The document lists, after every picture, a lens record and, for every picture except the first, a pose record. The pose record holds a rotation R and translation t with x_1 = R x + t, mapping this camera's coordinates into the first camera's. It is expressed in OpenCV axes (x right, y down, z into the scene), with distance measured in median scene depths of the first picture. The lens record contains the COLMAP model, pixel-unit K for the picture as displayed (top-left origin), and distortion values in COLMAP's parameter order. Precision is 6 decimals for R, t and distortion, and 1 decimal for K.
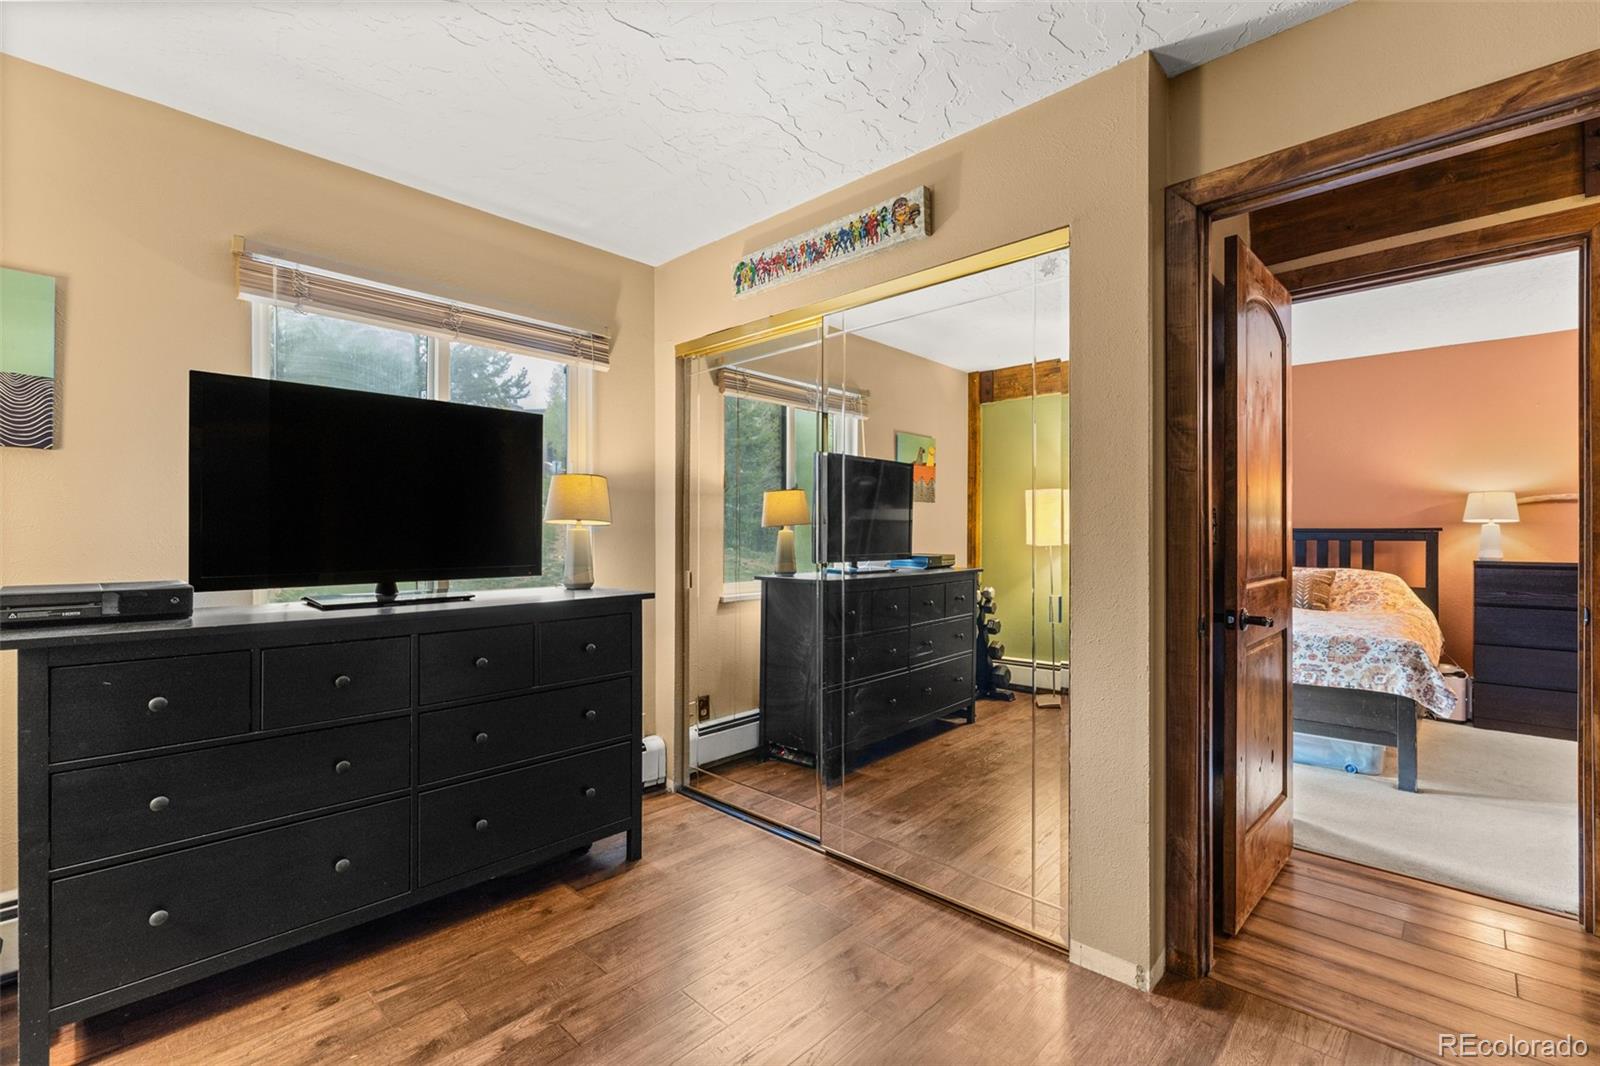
lens RADIAL K [[705.6, 0, 800.8], [0, 705.6, 530.2], [0, 0, 1]] dist [-0.001562, 0.000755]
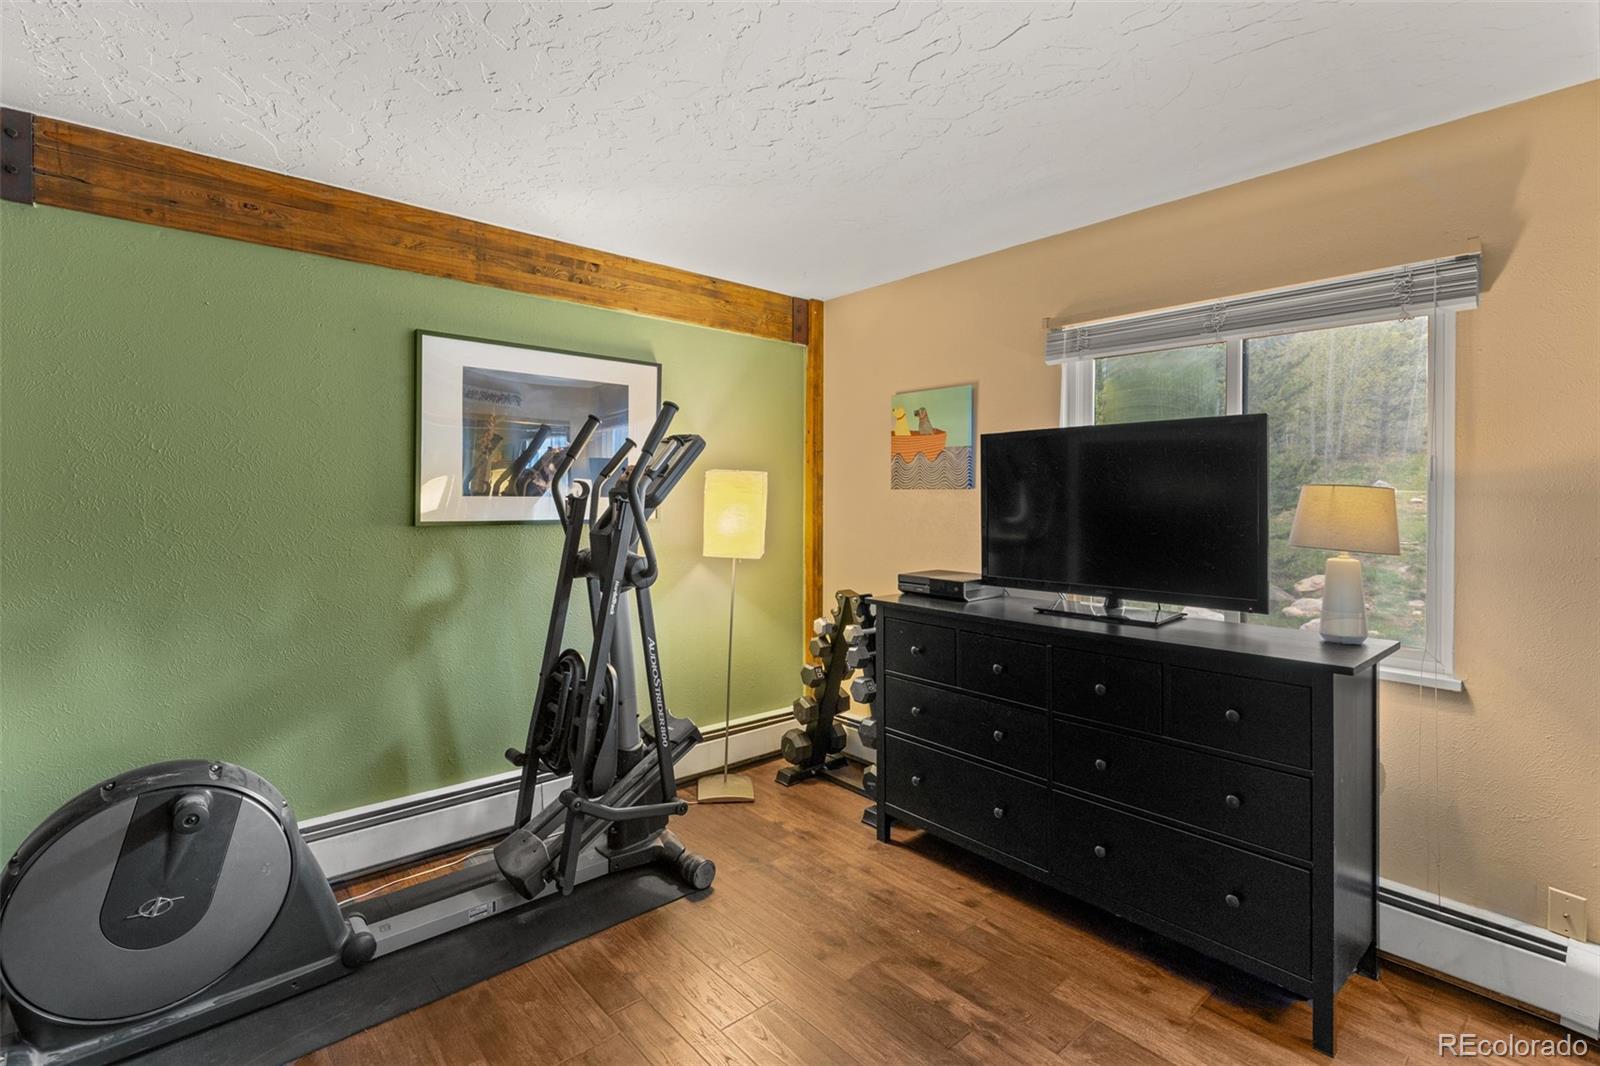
lens RADIAL K [[705.6, 0, 756.8], [0, 705.6, 507.1], [0, 0, 1]] dist [-0.001562, 0.000755]
pose [[-0.101742, 0.004223, -0.994802, 0.637981], [-0.000084, 0.999991, 0.004253, -0.080430], [0.994811, 0.000516, -0.101741, 0.670811]]
